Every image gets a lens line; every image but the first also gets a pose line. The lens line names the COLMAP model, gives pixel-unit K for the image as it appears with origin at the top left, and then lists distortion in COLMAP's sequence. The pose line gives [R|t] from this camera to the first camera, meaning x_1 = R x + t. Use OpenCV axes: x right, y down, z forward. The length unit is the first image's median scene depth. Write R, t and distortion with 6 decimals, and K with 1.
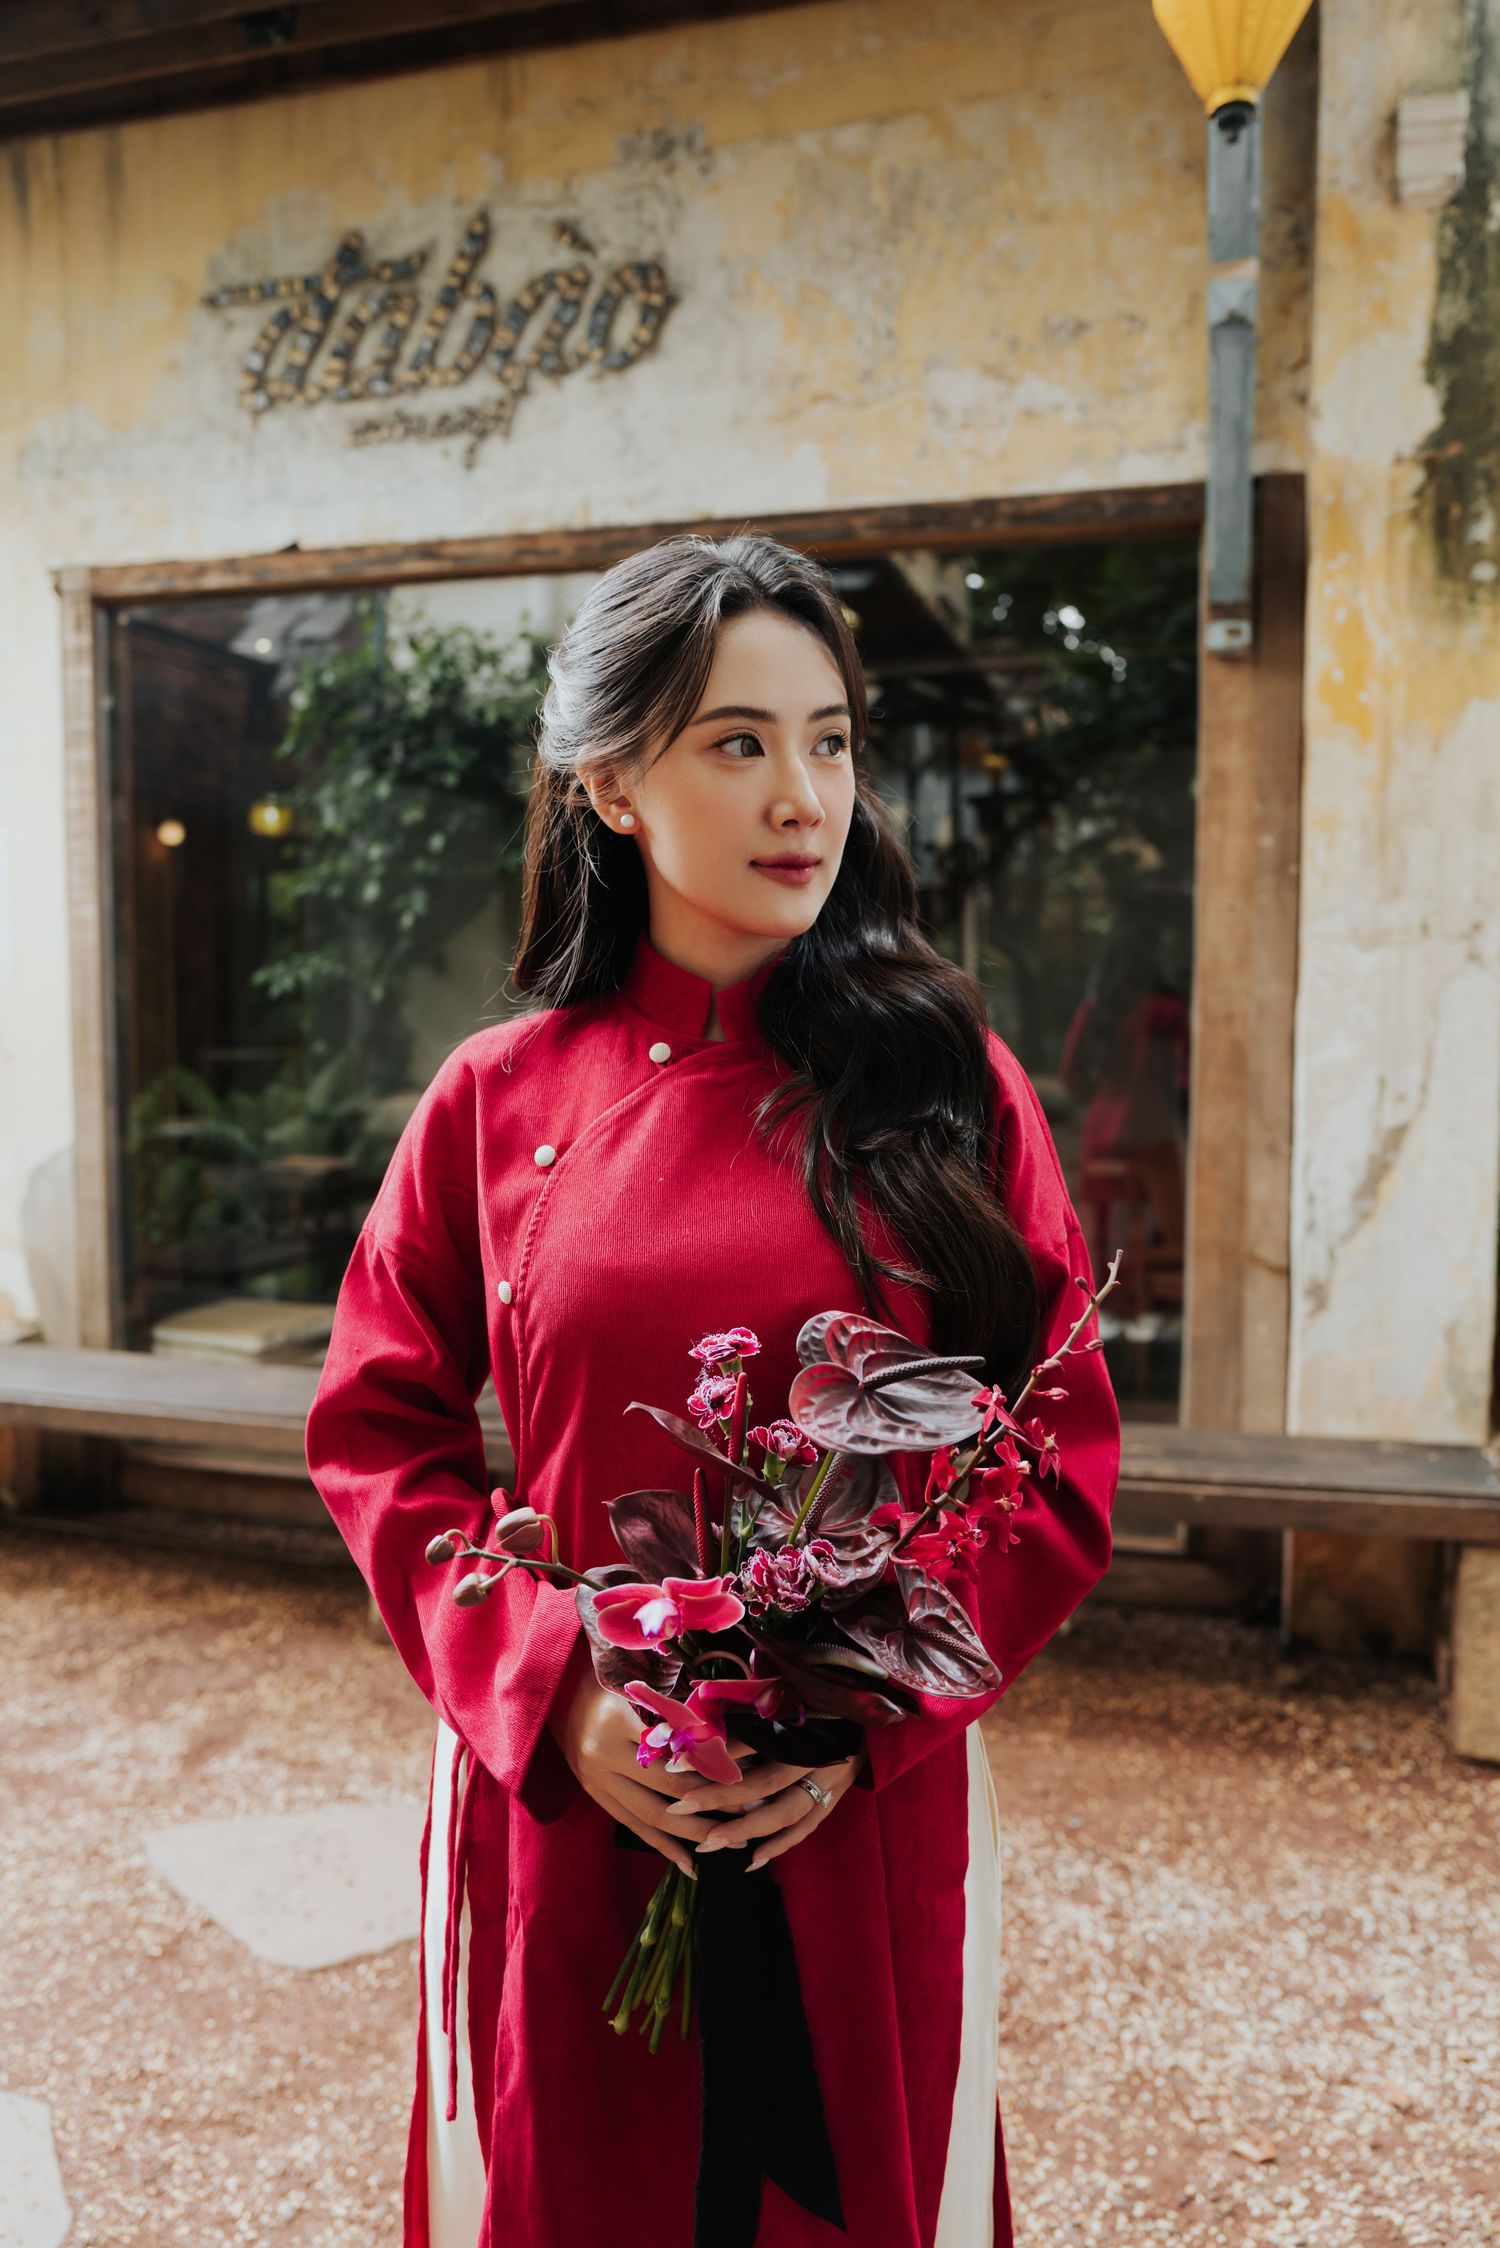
lens RADIAL K [[1820.2, 0, 760.1], [0, 1820.2, 1143.8], [0, 0, 1]] dist [-0.055771, 0.046304]
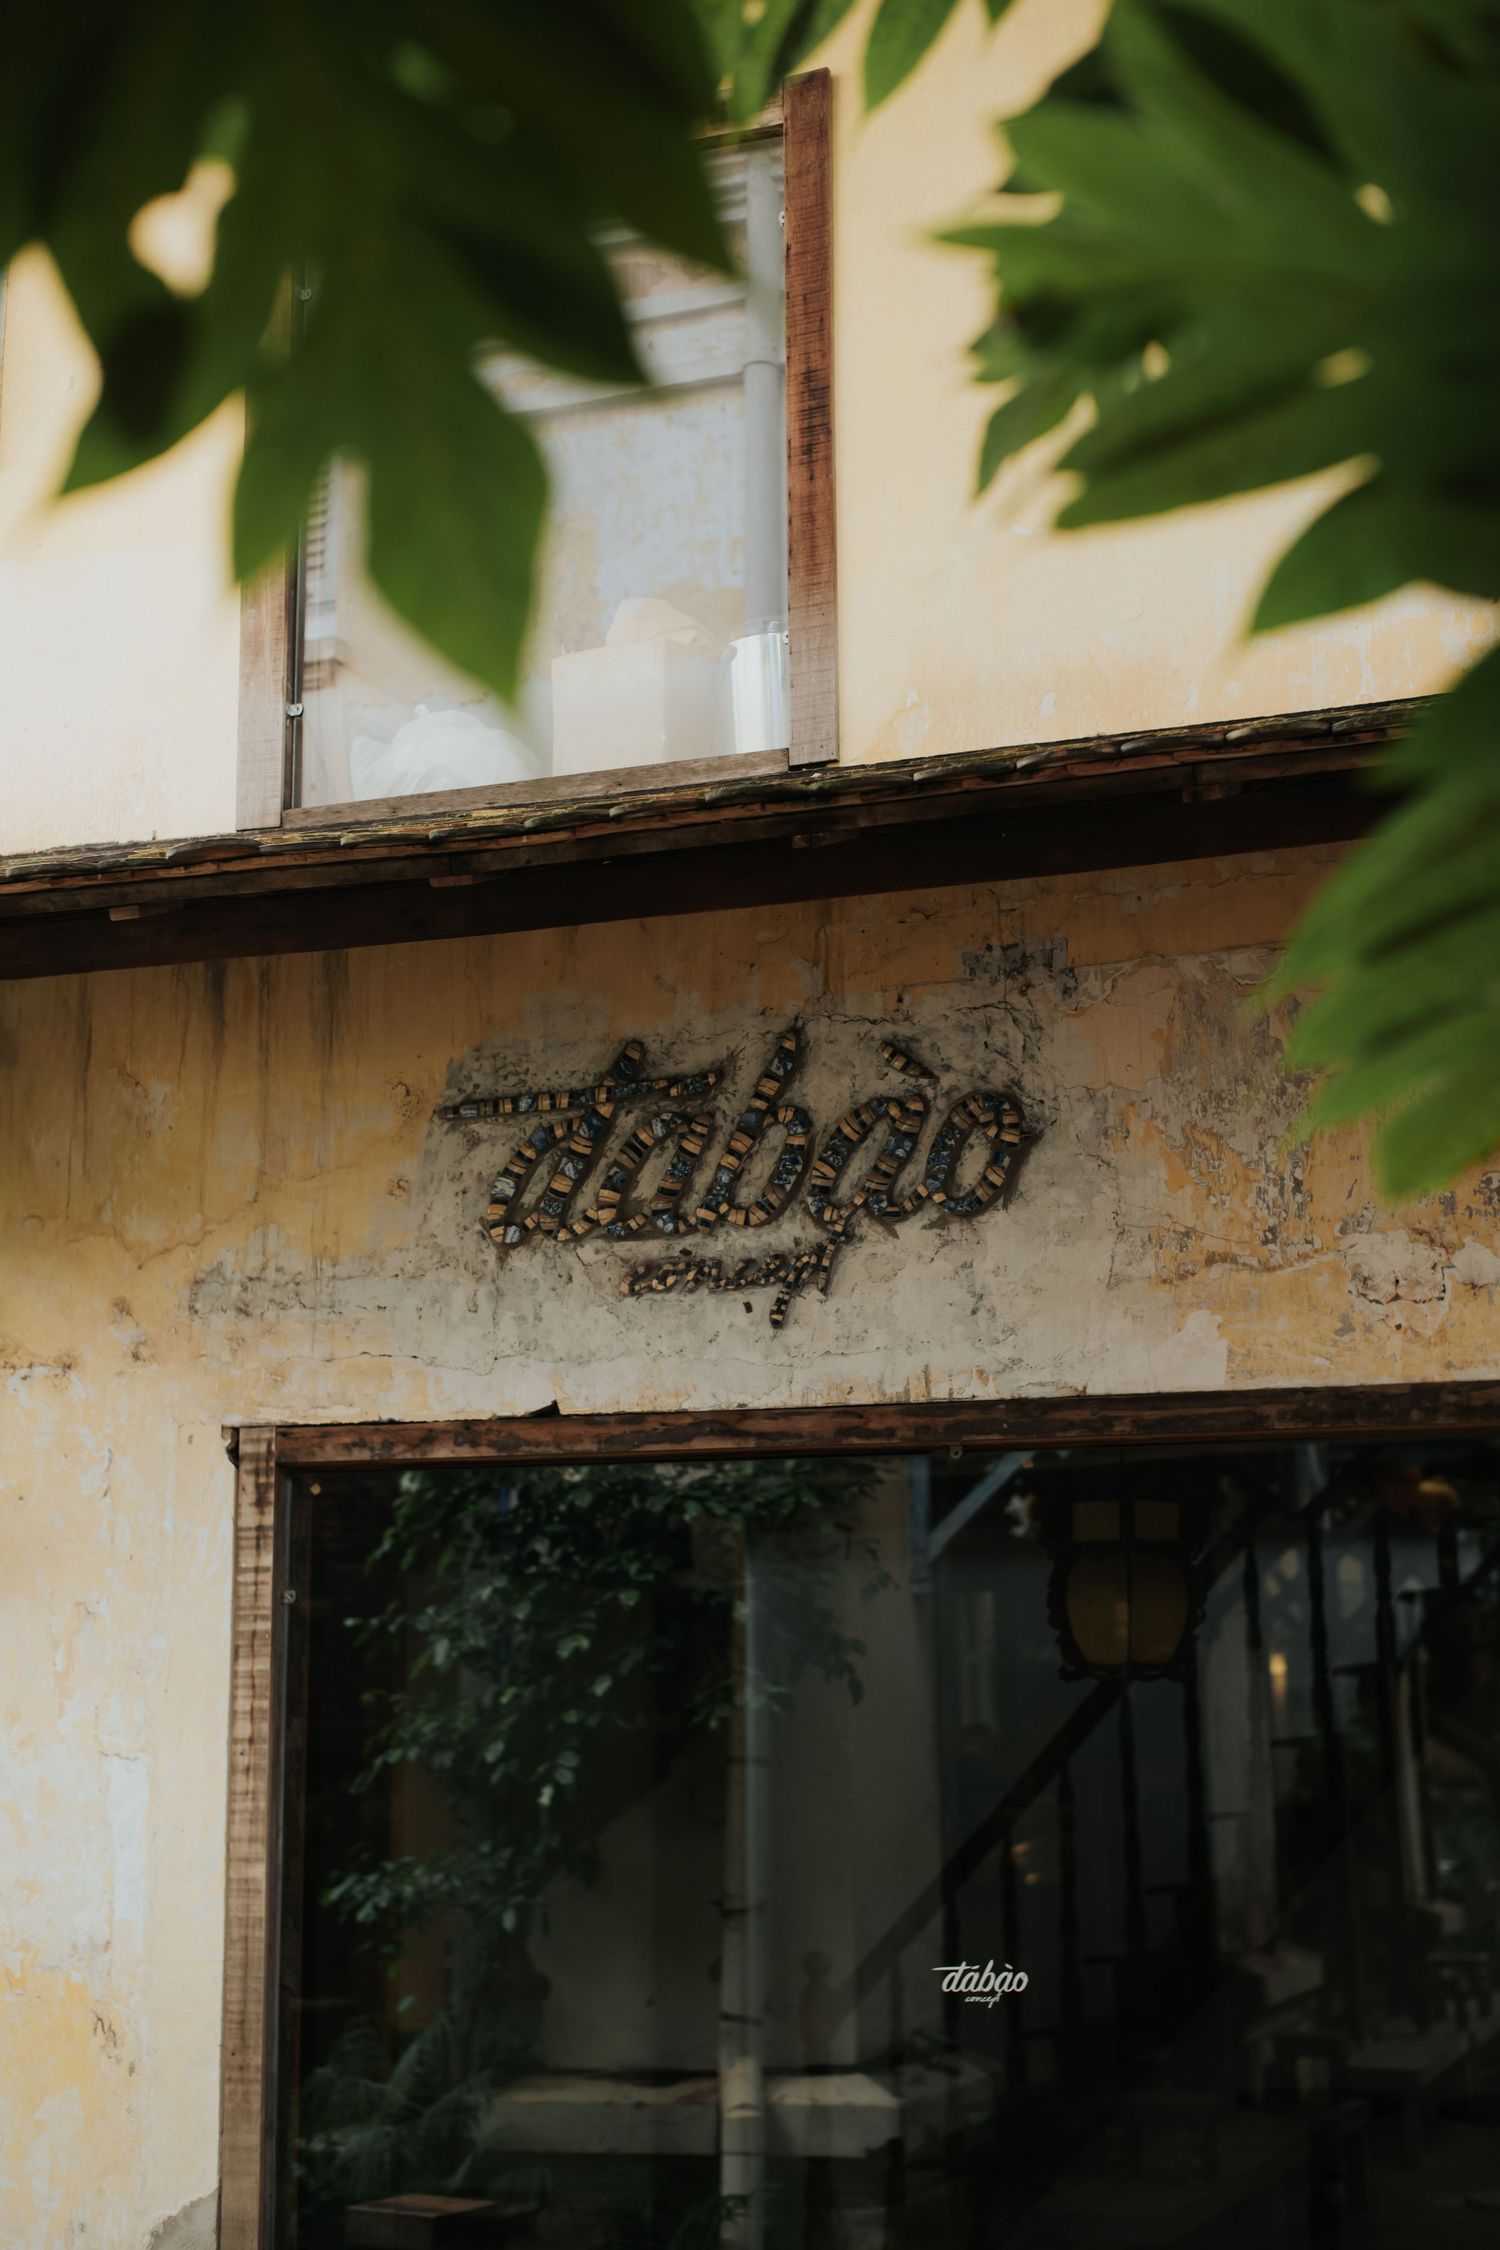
lens RADIAL K [[3491.8, 0, 737.7], [0, 3491.8, 1133.6], [0, 0, 1]] dist [0.008944, 0.000000]
pose [[0.996704, -0.023038, -0.077780, -0.055298], [0.000877, 0.961829, -0.273648, -0.027544], [0.081115, 0.272678, 0.958680, -0.530950]]
